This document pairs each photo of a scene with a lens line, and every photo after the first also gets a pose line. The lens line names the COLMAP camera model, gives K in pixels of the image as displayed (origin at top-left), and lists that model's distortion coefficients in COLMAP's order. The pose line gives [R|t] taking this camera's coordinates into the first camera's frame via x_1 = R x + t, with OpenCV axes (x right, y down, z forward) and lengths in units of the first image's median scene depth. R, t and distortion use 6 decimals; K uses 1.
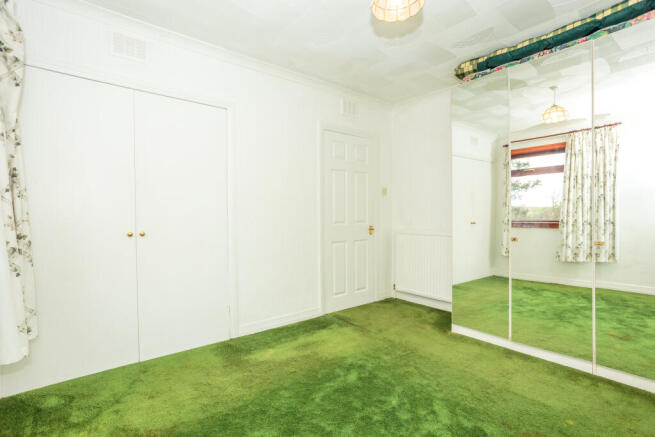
lens RADIAL K [[320.8, 0, 328.2], [0, 320.8, 214.1], [0, 0, 1]] dist [-0.001329, 0.000326]
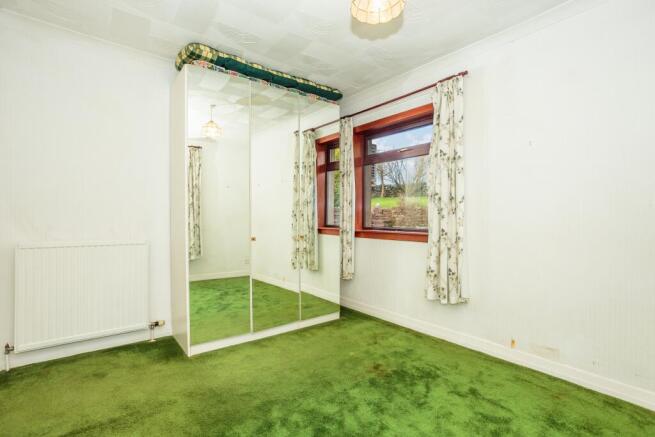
lens RADIAL K [[312.5, 0, 327.5], [0, 312.5, 218.5], [0, 0, 1]] dist [-0.001872, 0.000112]
pose [[0.038315, 0.016358, 0.999132, -0.440728], [0.003919, 0.999856, -0.016520, 0.027451], [-0.999258, 0.004548, 0.038245, 0.650180]]
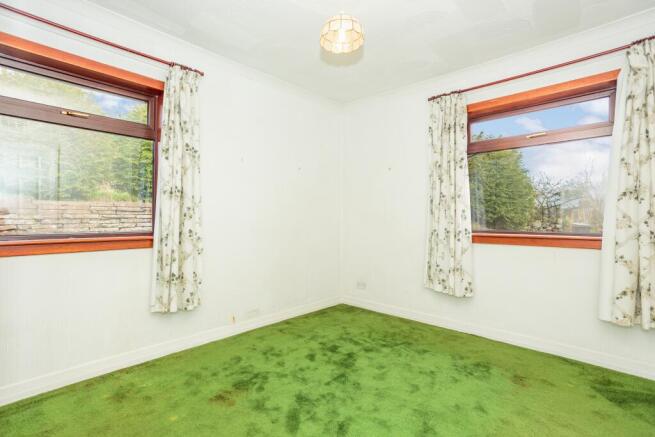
lens RADIAL K [[312.5, 0, 327.5], [0, 312.5, 218.5], [0, 0, 1]] dist [-0.001872, 0.000112]
pose [[-0.994059, -0.001789, -0.108832, 0.232165], [-0.003532, 0.999868, 0.015828, -0.004456], [0.108790, 0.016119, -0.993934, 1.256727]]
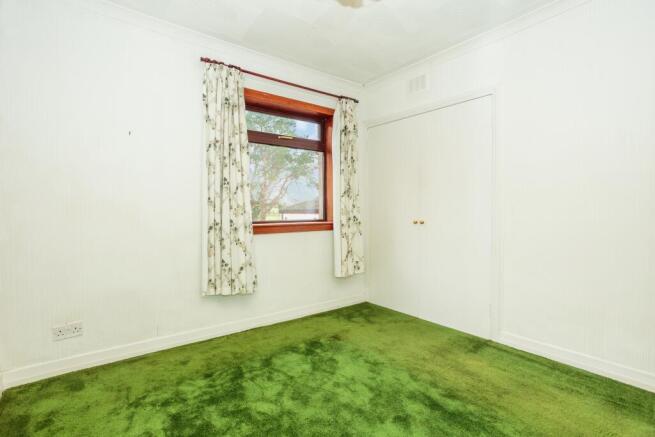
lens RADIAL K [[326.2, 0, 327.5], [0, 326.2, 218.5], [0, 0, 1]] dist [0.000559, 0.000062]
pose [[-0.054398, 0.008986, -0.998479, 0.663240], [-0.001277, 0.999958, 0.009069, 0.030450], [0.998519, 0.001768, -0.054384, 0.586513]]
